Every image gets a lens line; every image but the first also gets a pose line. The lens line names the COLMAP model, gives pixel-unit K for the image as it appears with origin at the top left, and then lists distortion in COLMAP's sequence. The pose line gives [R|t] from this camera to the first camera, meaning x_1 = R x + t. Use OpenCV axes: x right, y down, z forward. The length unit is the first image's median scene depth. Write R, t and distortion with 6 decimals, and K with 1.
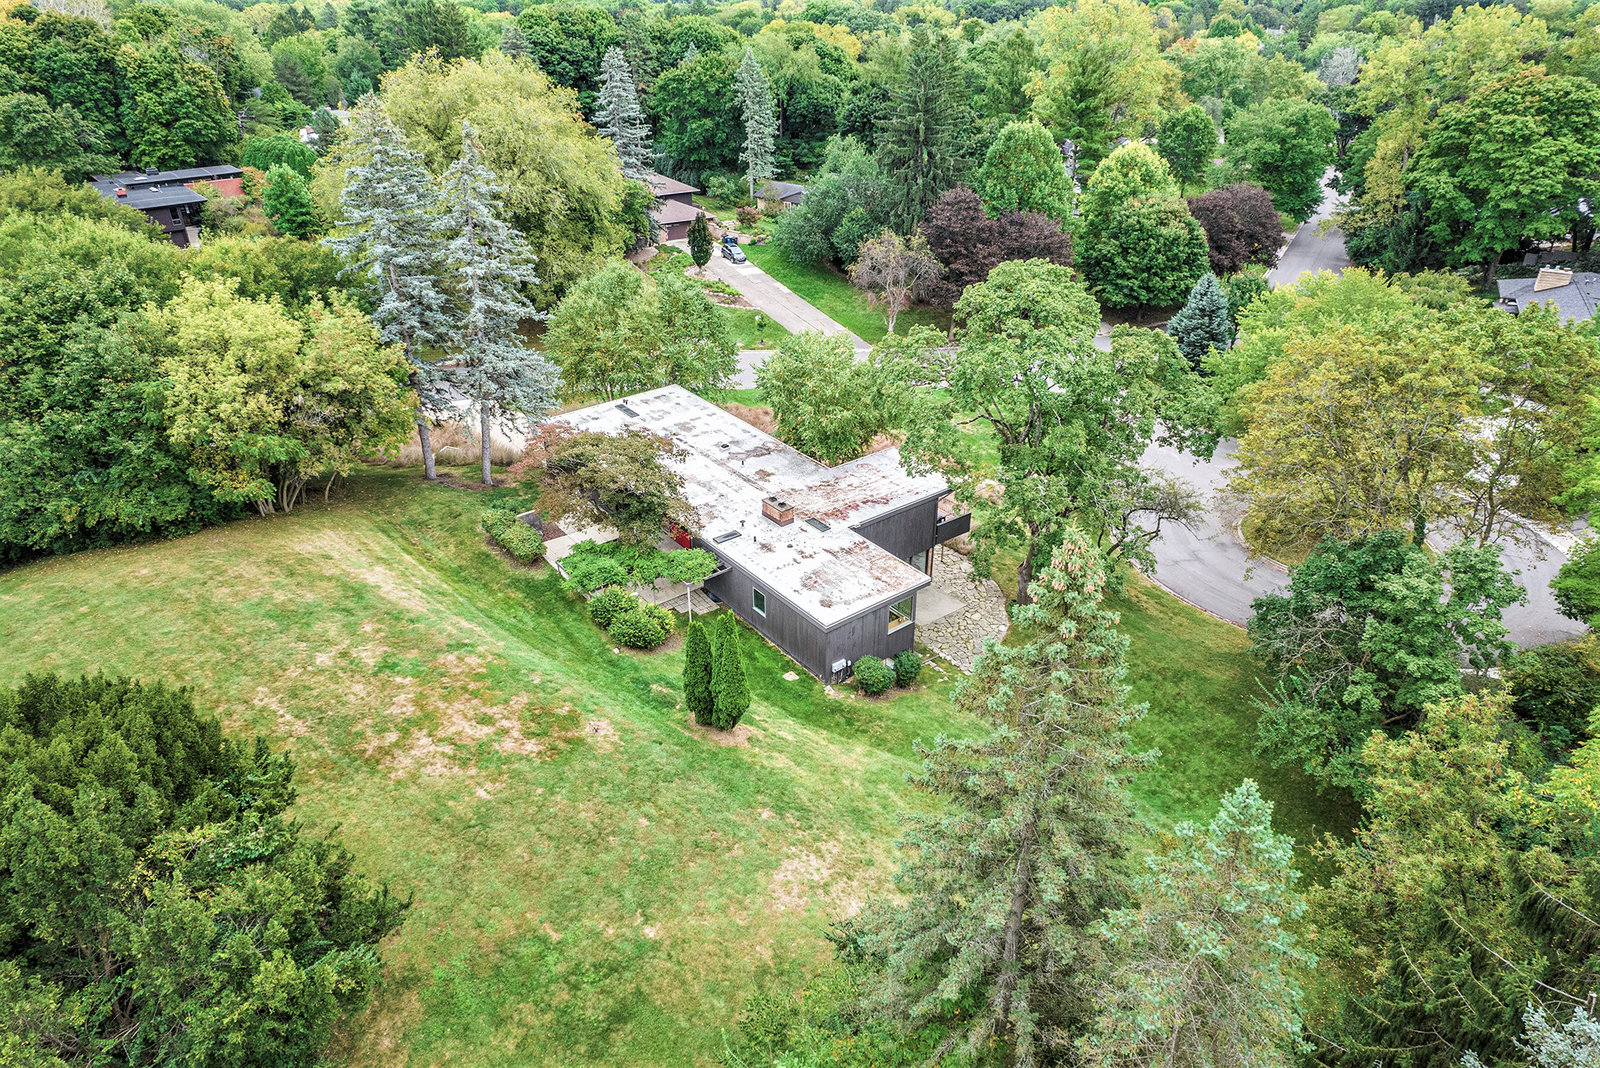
lens RADIAL K [[1021.2, 0, 811.4], [0, 1021.2, 507.8], [0, 0, 1]] dist [-0.072348, 0.063536]
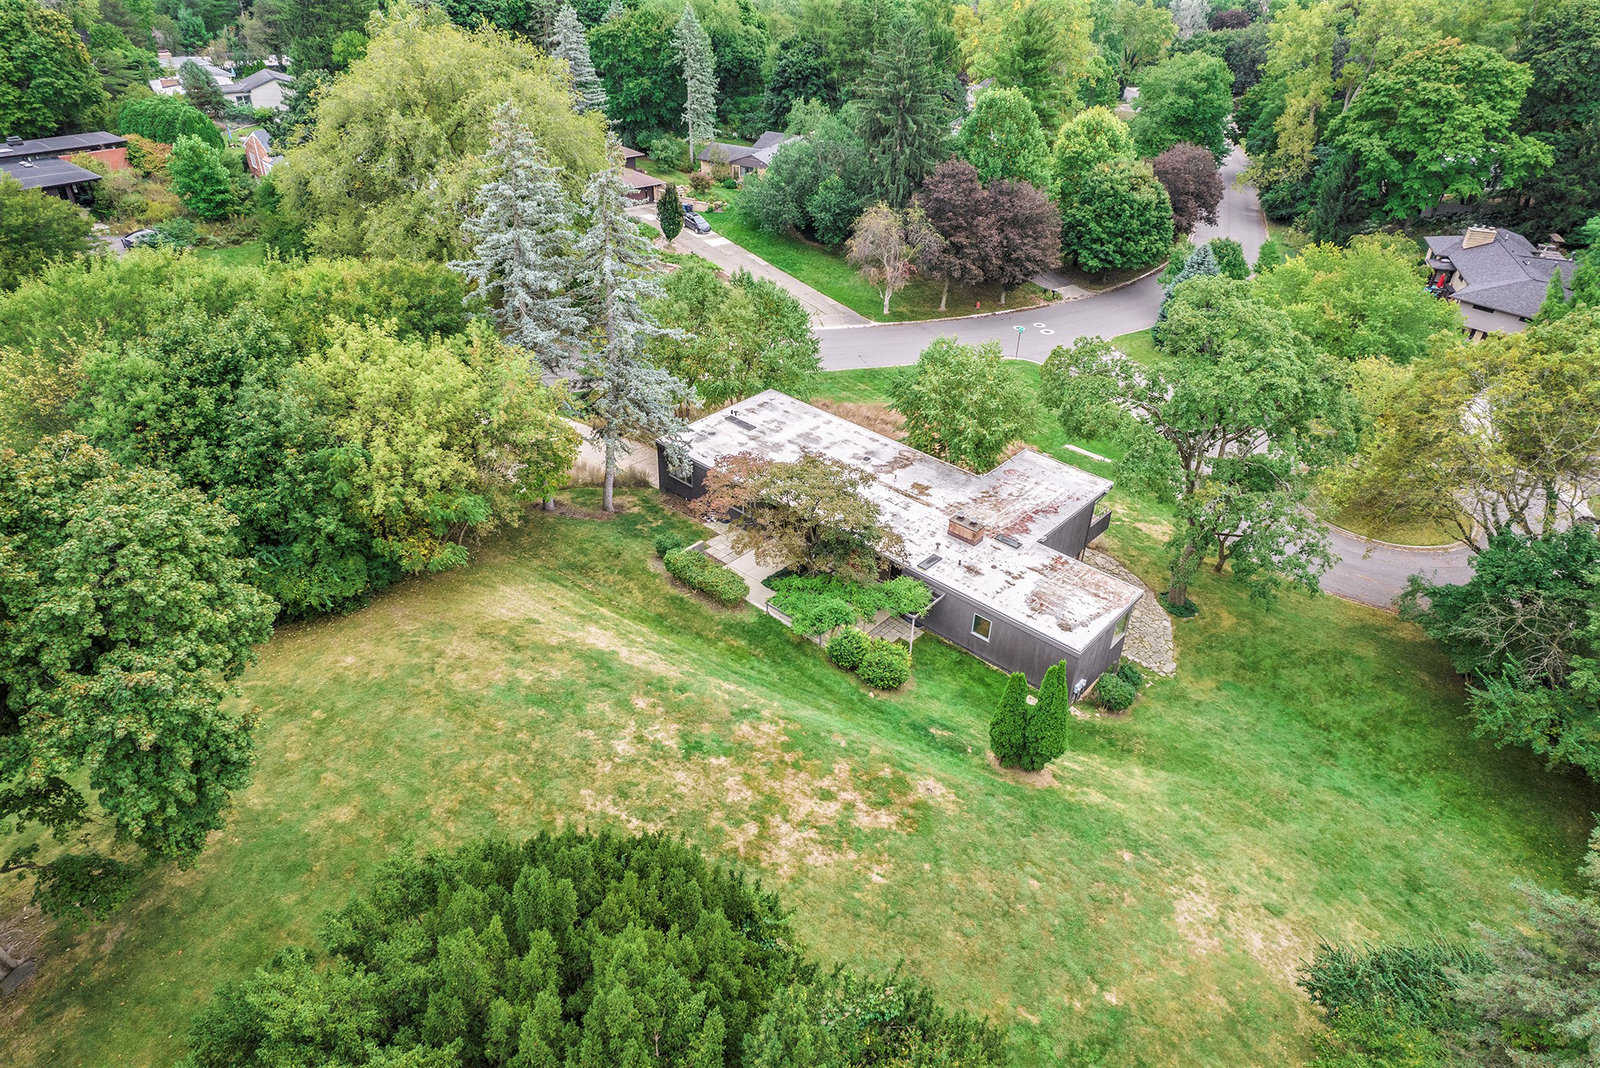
lens RADIAL K [[1021.2, 0, 811.4], [0, 1021.2, 507.8], [0, 0, 1]] dist [-0.072348, 0.063536]
pose [[0.984693, -0.068151, 0.160424, -0.166496], [0.057999, 0.996056, 0.067144, -0.046083], [-0.164367, -0.056812, 0.984762, 0.020351]]
